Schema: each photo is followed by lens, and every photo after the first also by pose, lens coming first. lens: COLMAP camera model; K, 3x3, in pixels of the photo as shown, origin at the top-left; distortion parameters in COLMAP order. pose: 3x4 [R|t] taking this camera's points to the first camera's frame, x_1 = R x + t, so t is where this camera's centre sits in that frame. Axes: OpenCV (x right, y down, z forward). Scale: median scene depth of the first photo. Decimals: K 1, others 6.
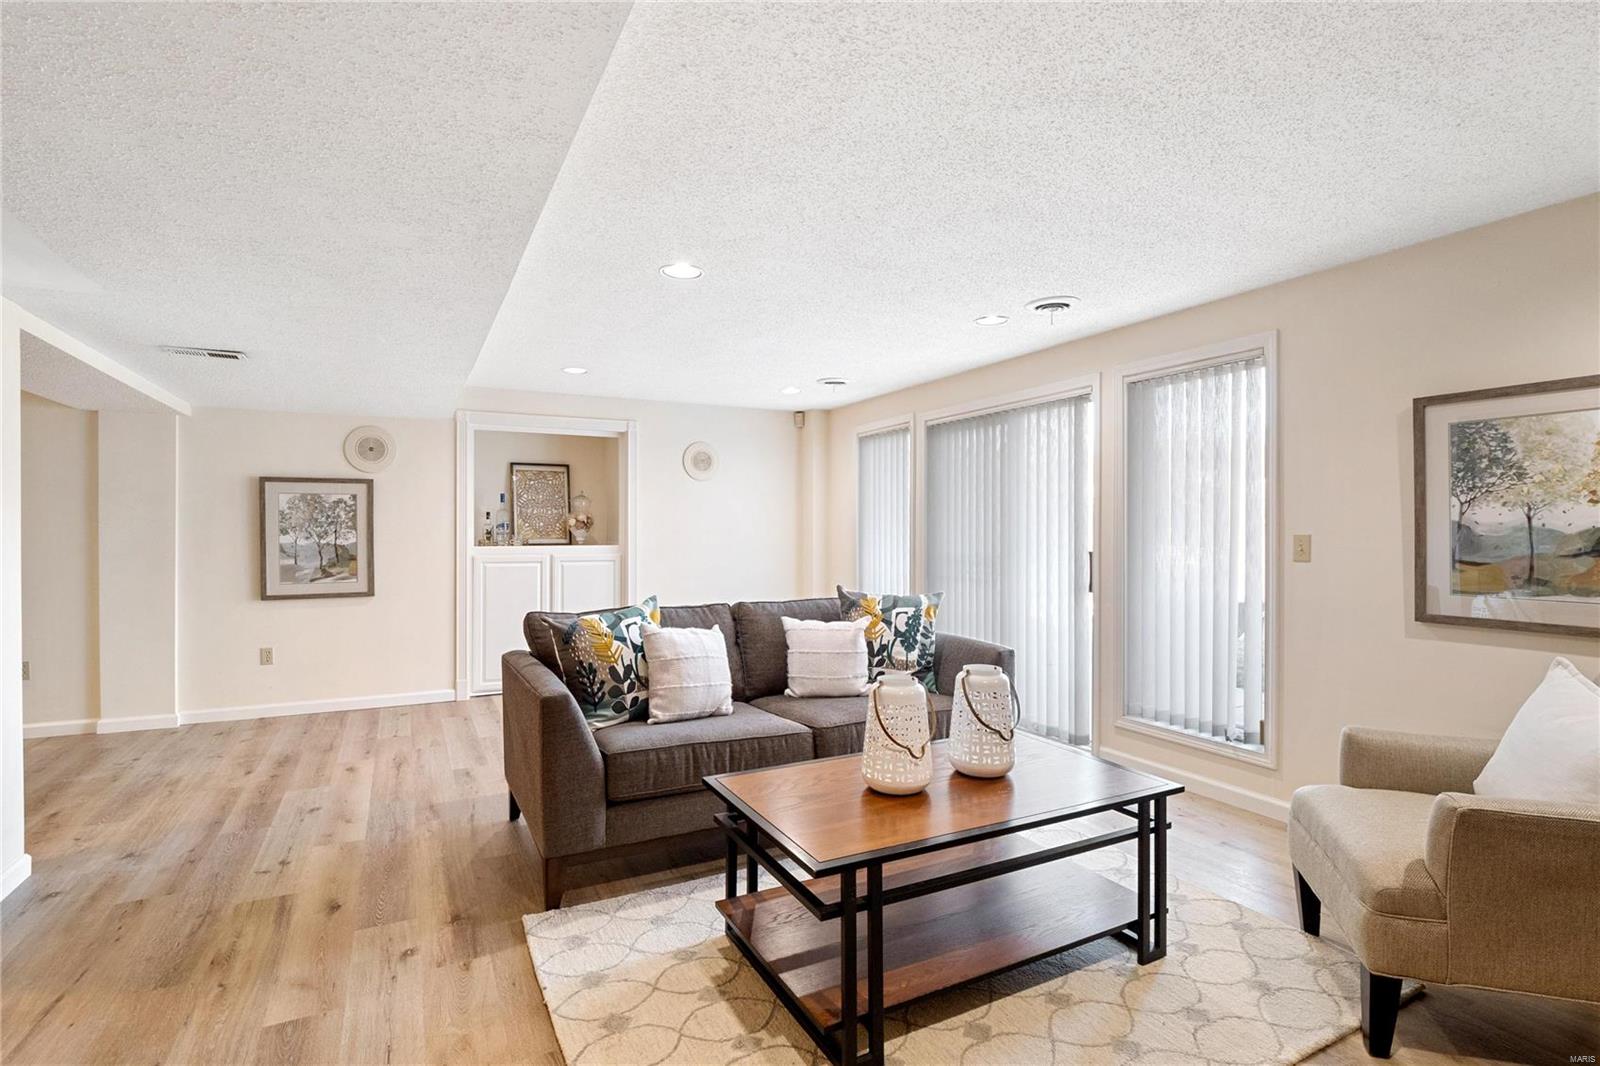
lens RADIAL K [[751.1, 0, 793.0], [0, 751.1, 532.4], [0, 0, 1]] dist [-0.000991, -0.001342]
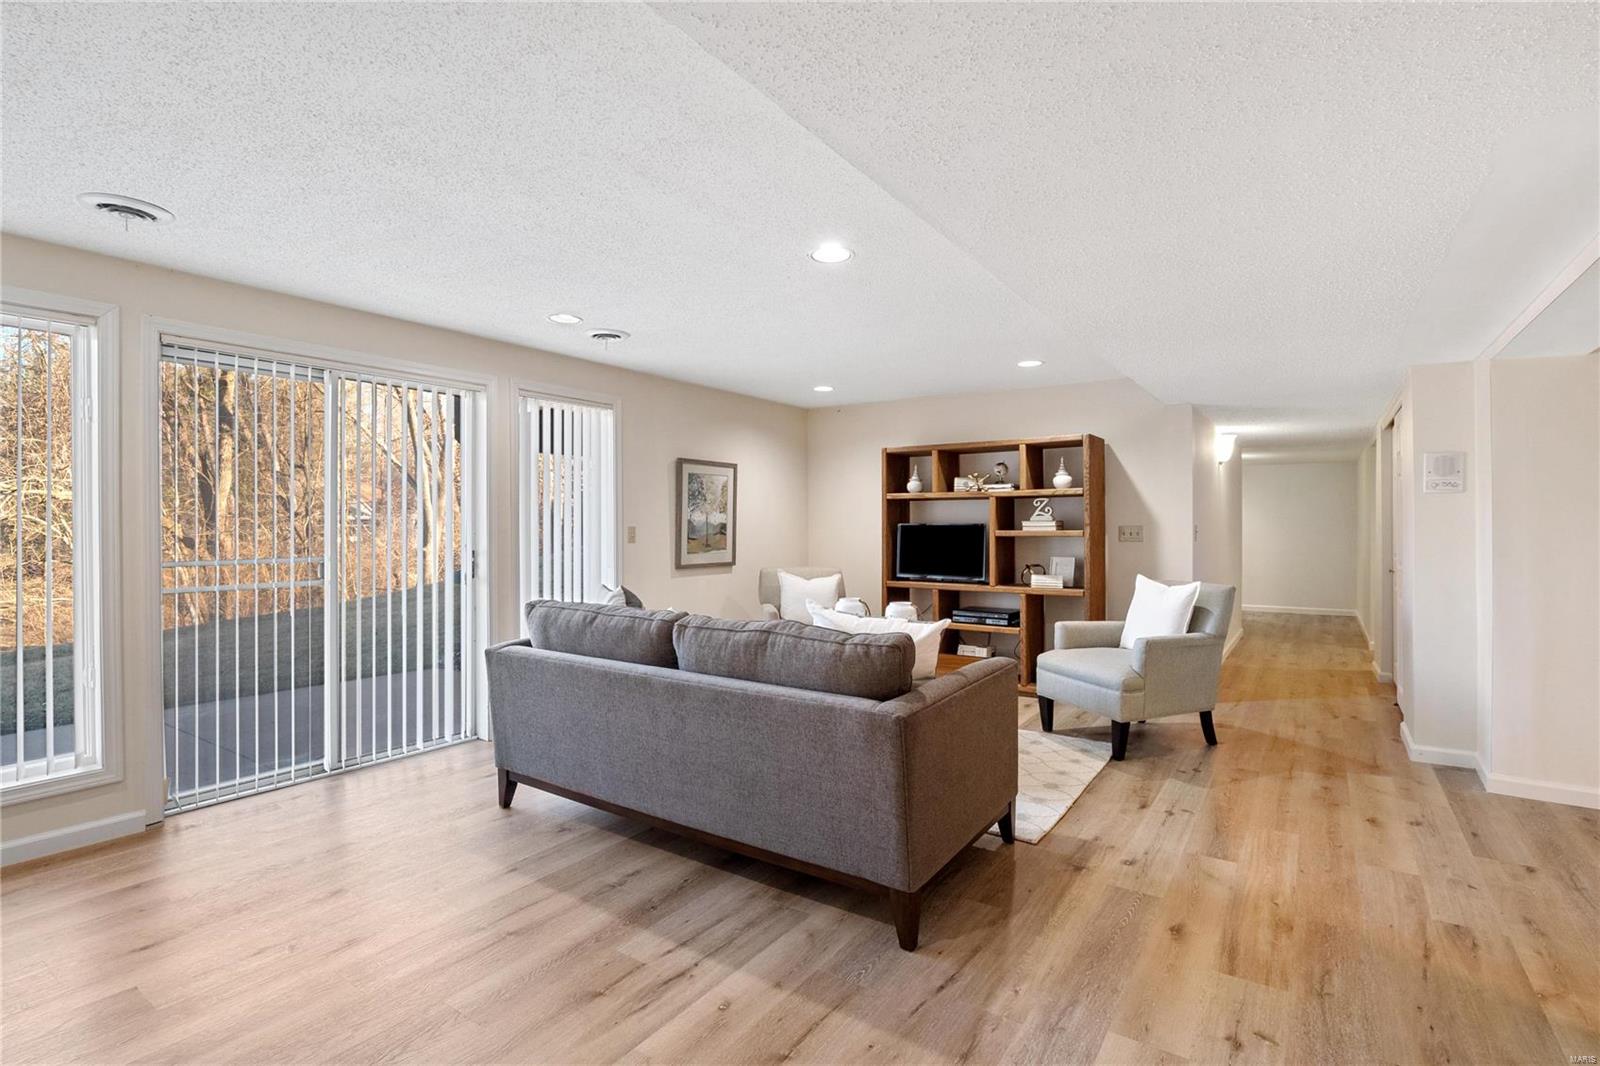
lens RADIAL K [[751.1, 0, 795.7], [0, 751.1, 529.9], [0, 0, 1]] dist [-0.000991, -0.001342]
pose [[-0.463107, -0.004692, 0.886290, -1.224908], [0.001781, 0.999979, 0.006225, 0.002467], [-0.886301, 0.004461, -0.463089, 1.862538]]
